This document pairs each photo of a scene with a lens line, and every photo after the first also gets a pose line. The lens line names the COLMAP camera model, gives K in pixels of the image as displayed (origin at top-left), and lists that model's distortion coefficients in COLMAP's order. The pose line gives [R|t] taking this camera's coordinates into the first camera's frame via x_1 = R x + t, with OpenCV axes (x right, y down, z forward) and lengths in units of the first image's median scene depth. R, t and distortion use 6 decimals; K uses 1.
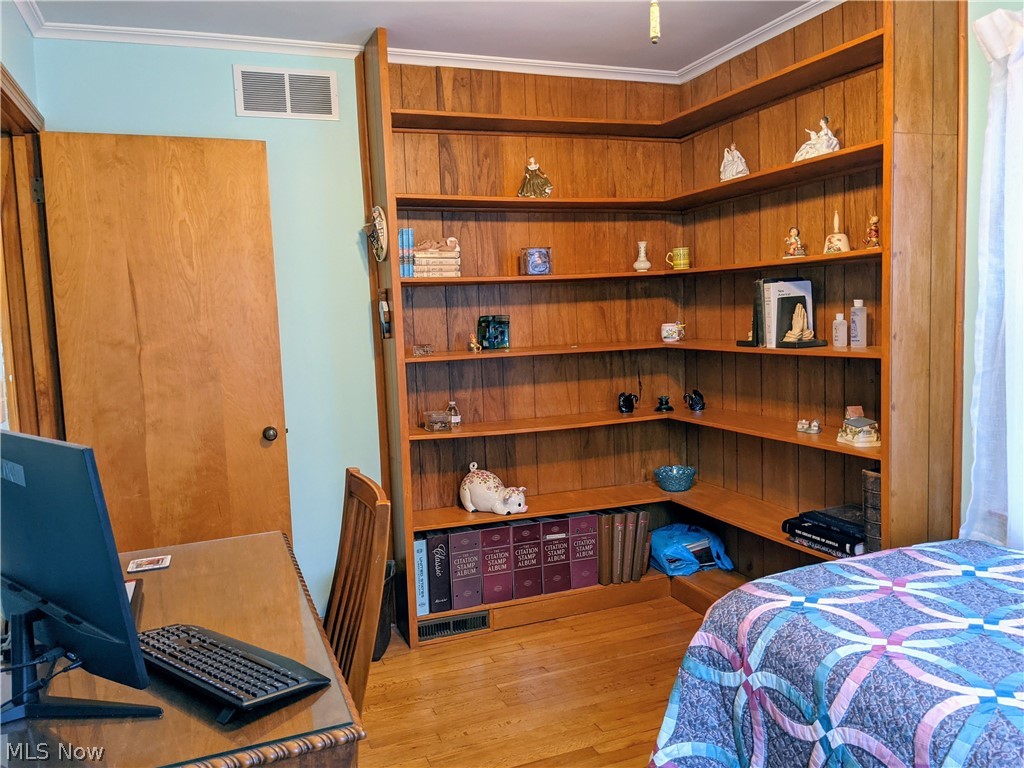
lens RADIAL K [[817.5, 0, 512.6], [0, 817.5, 383.3], [0, 0, 1]] dist [0.048382, -0.056955]
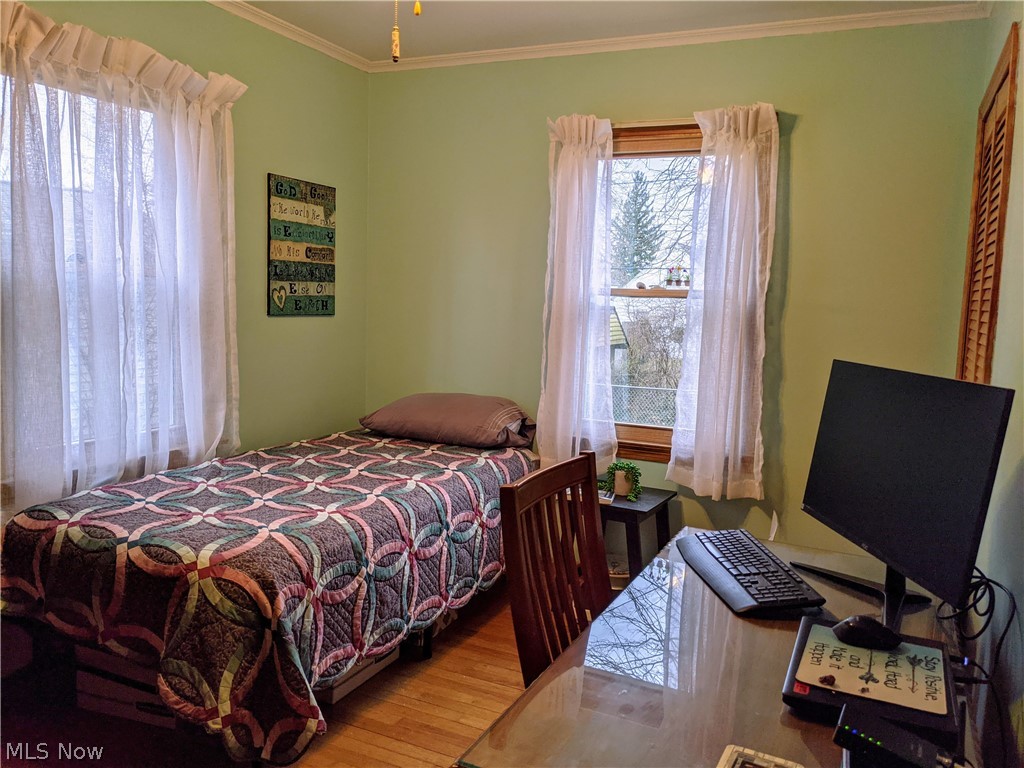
lens RADIAL K [[817.5, 0, 510.9], [0, 817.5, 384.6], [0, 0, 1]] dist [0.048382, -0.056955]
pose [[-0.689657, -0.060659, 0.721592, -0.784732], [0.065949, 0.987083, 0.146007, -0.097429], [-0.721127, 0.148283, -0.676748, 1.631702]]
